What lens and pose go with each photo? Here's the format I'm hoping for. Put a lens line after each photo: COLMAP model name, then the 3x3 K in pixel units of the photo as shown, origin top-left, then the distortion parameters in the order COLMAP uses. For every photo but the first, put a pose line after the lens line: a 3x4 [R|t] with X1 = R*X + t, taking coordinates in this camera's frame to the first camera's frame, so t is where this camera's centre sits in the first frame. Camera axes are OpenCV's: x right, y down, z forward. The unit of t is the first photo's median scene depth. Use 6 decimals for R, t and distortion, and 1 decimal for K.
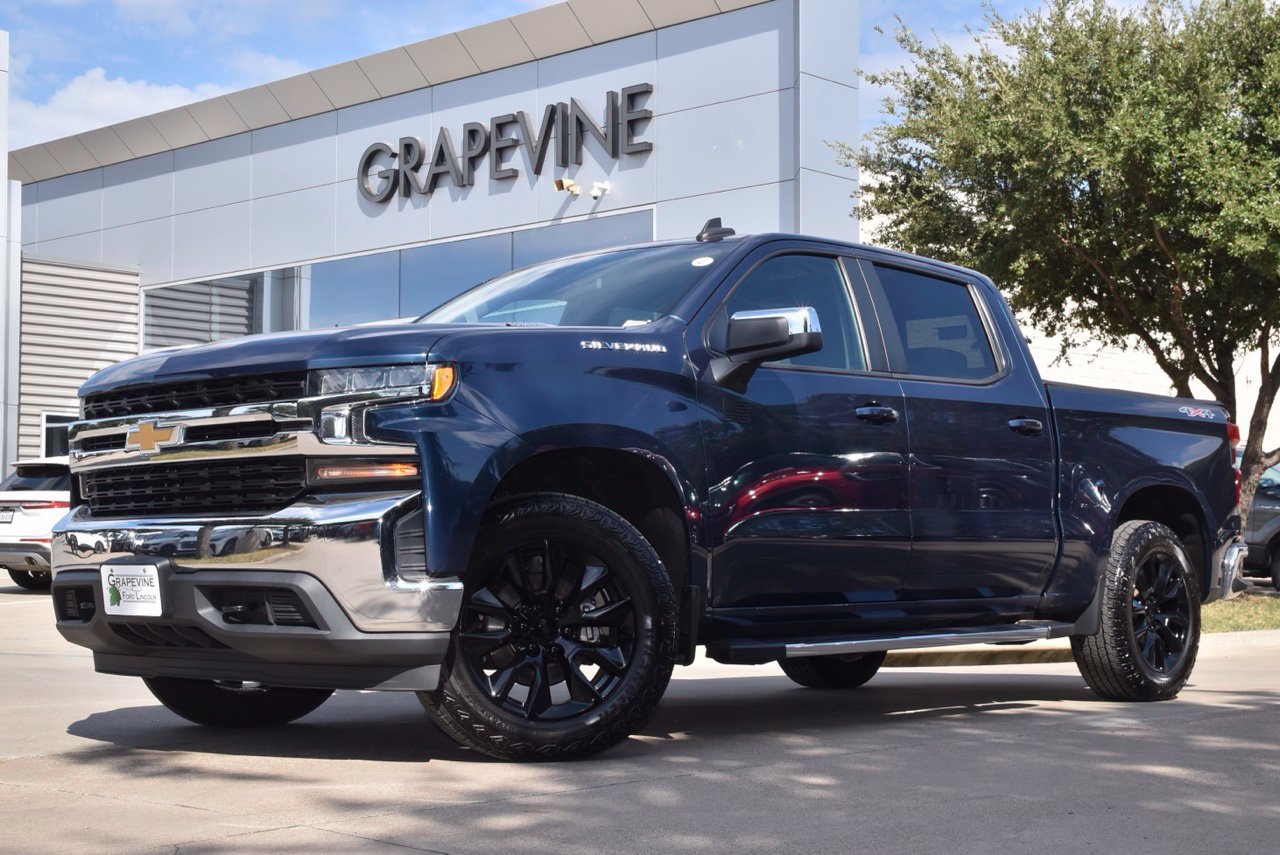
lens RADIAL K [[1839.8, 0, 635.6], [0, 1839.8, 432.5], [0, 0, 1]] dist [0.127499, 0.000000]
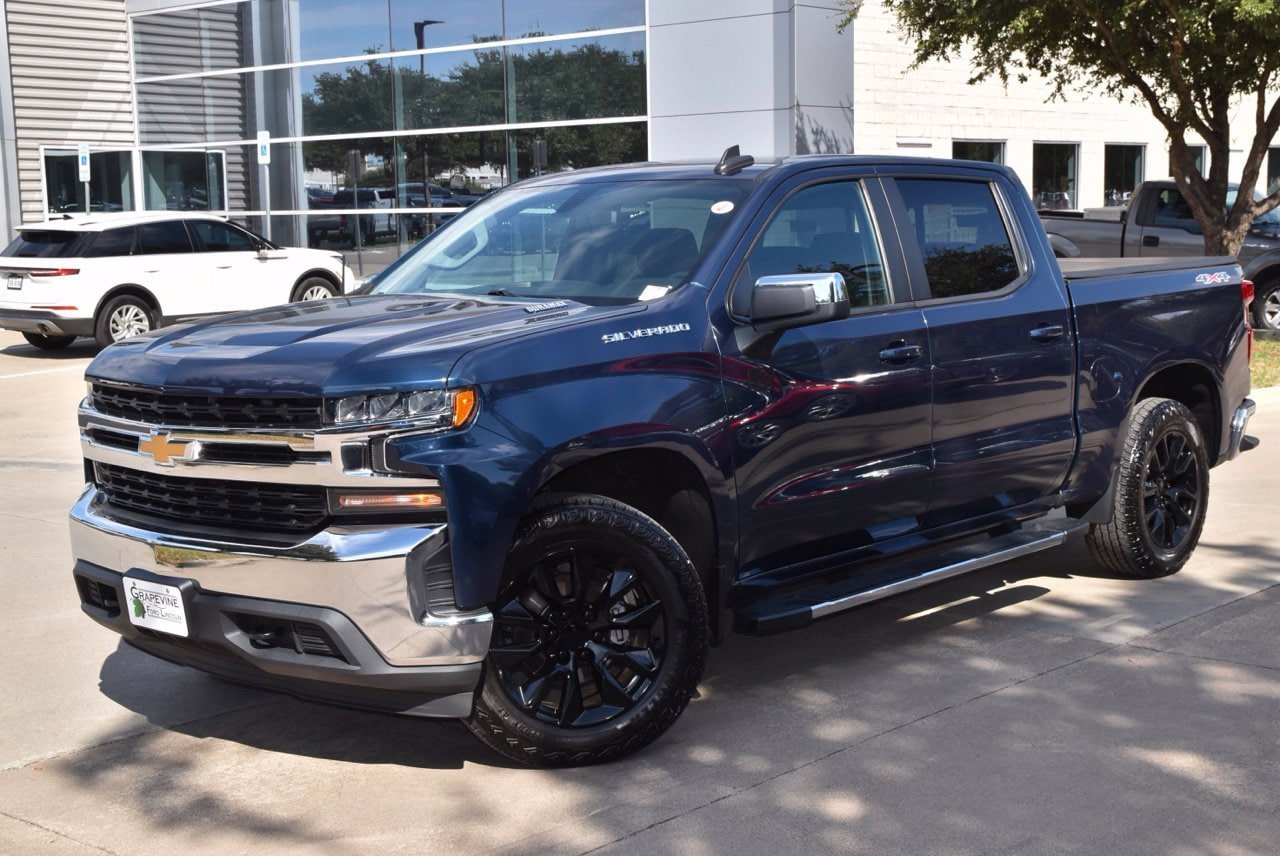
lens RADIAL K [[1770.4, 0, 647.1], [0, 1770.4, 423.7], [0, 0, 1]] dist [0.107986, 0.000000]
pose [[0.999734, -0.020959, 0.009621, -0.015318], [0.018872, 0.983296, 0.181033, -0.160477], [-0.013255, -0.180803, 0.983430, 0.071847]]
